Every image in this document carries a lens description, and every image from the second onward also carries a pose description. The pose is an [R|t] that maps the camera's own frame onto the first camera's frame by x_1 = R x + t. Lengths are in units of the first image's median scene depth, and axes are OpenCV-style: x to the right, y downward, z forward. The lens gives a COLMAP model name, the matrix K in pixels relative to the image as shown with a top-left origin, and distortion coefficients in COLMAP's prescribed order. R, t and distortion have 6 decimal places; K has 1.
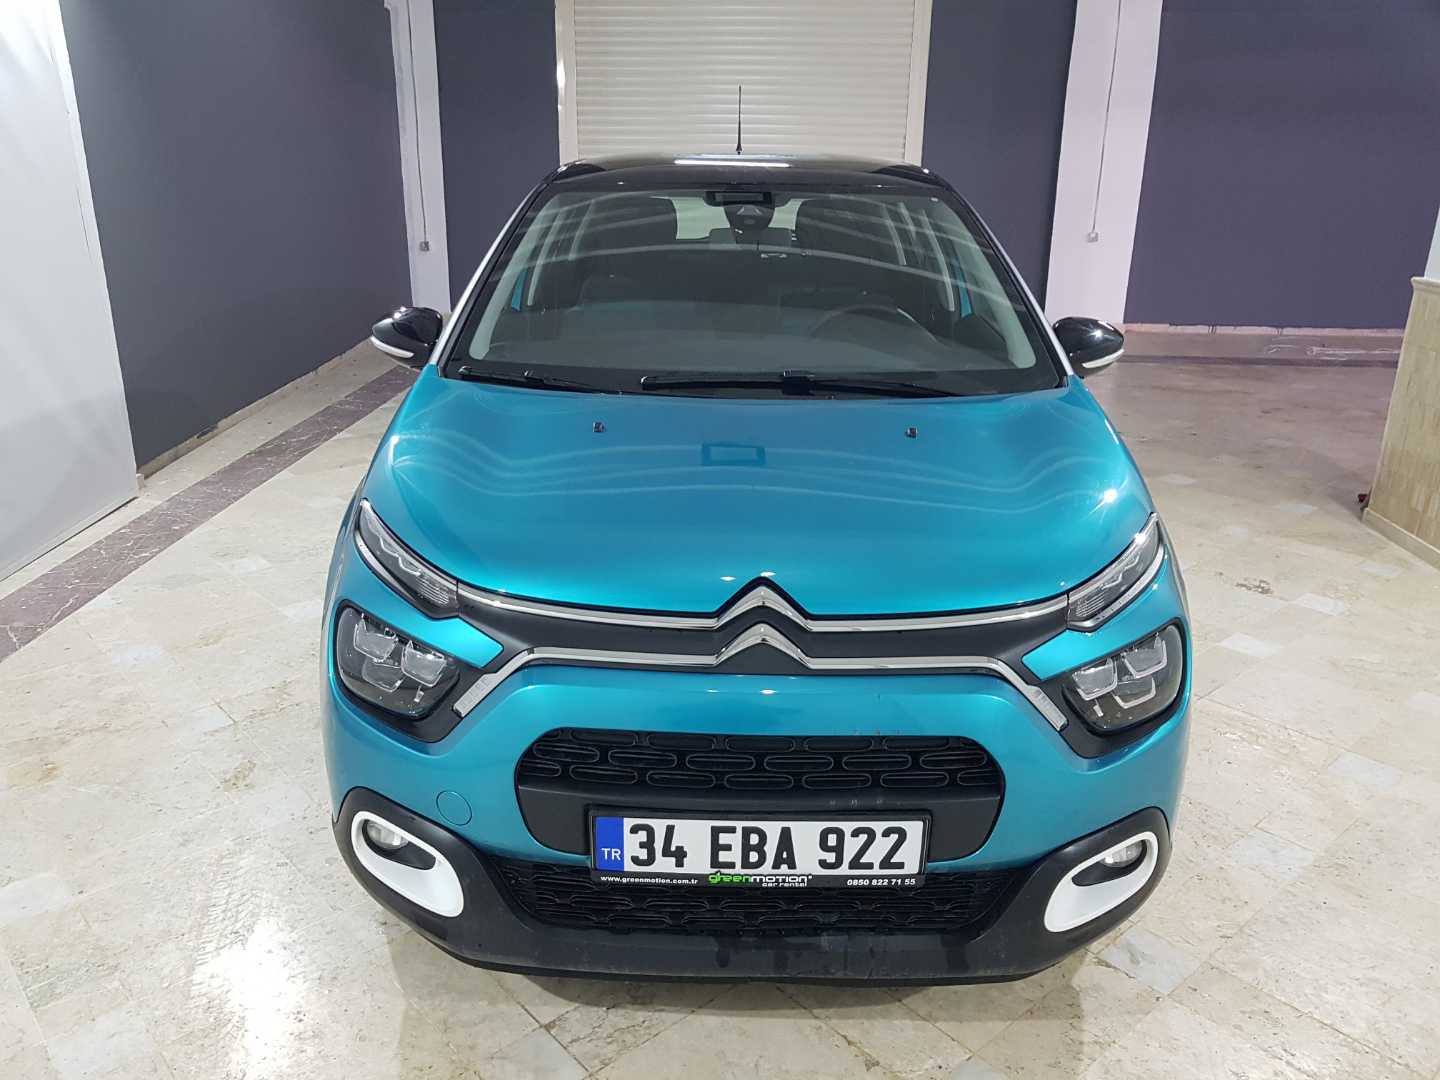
lens RADIAL K [[1157.5, 0, 710.6], [0, 1157.5, 535.8], [0, 0, 1]] dist [-0.008248, -0.006833]
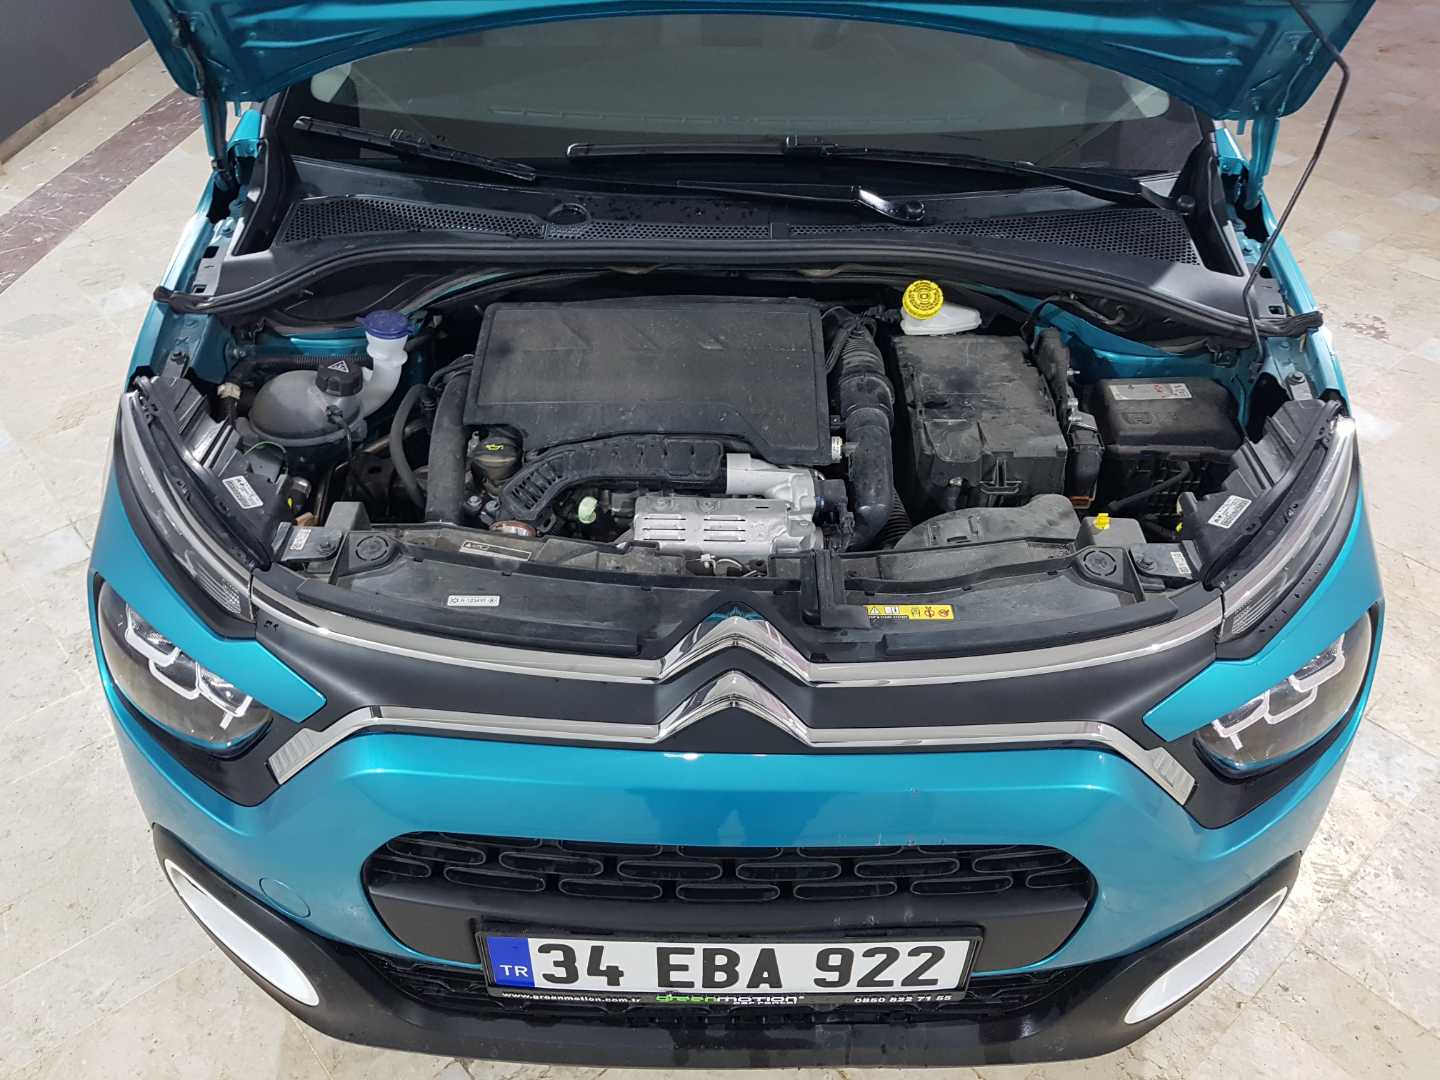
lens RADIAL K [[1157.5, 0, 710.6], [0, 1157.5, 535.8], [0, 0, 1]] dist [-0.008248, -0.006833]
pose [[0.999985, 0.002758, -0.004771, 0.033844], [-0.001030, 0.944056, 0.329785, -0.197759], [0.005413, -0.329775, 0.944044, 0.433578]]
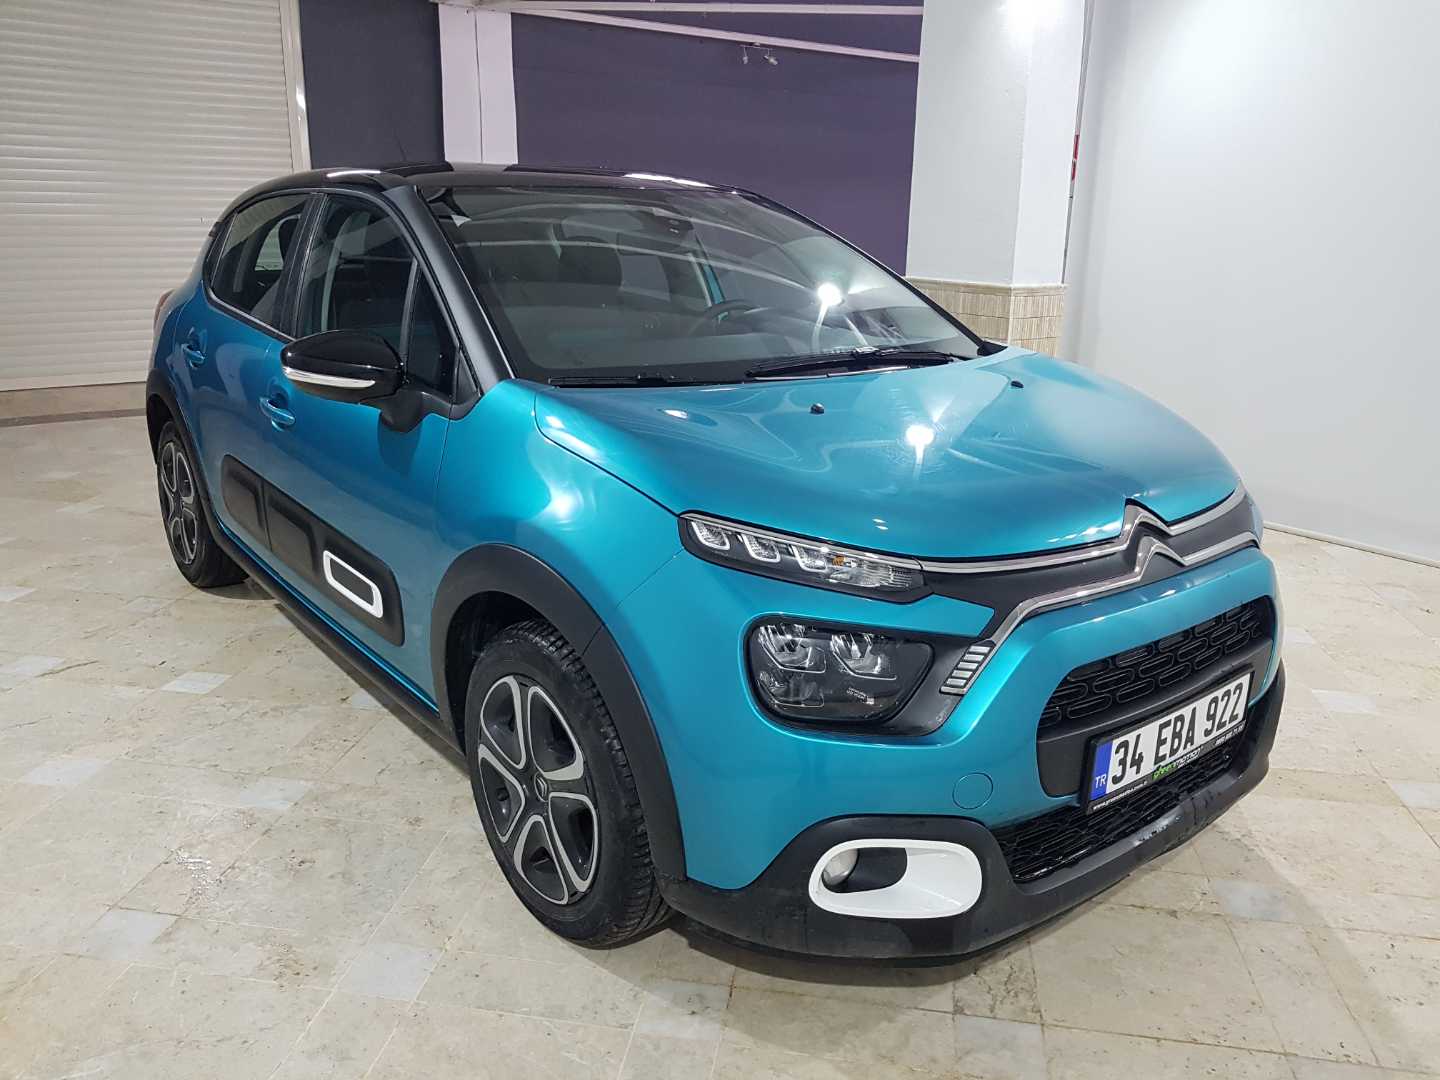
lens RADIAL K [[1157.5, 0, 710.6], [0, 1157.5, 535.8], [0, 0, 1]] dist [-0.008248, -0.006833]
pose [[0.774845, -0.176999, 0.606866, -0.953081], [0.201425, 0.979093, 0.028384, -0.041869], [-0.599202, 0.100245, 0.794297, 0.358126]]
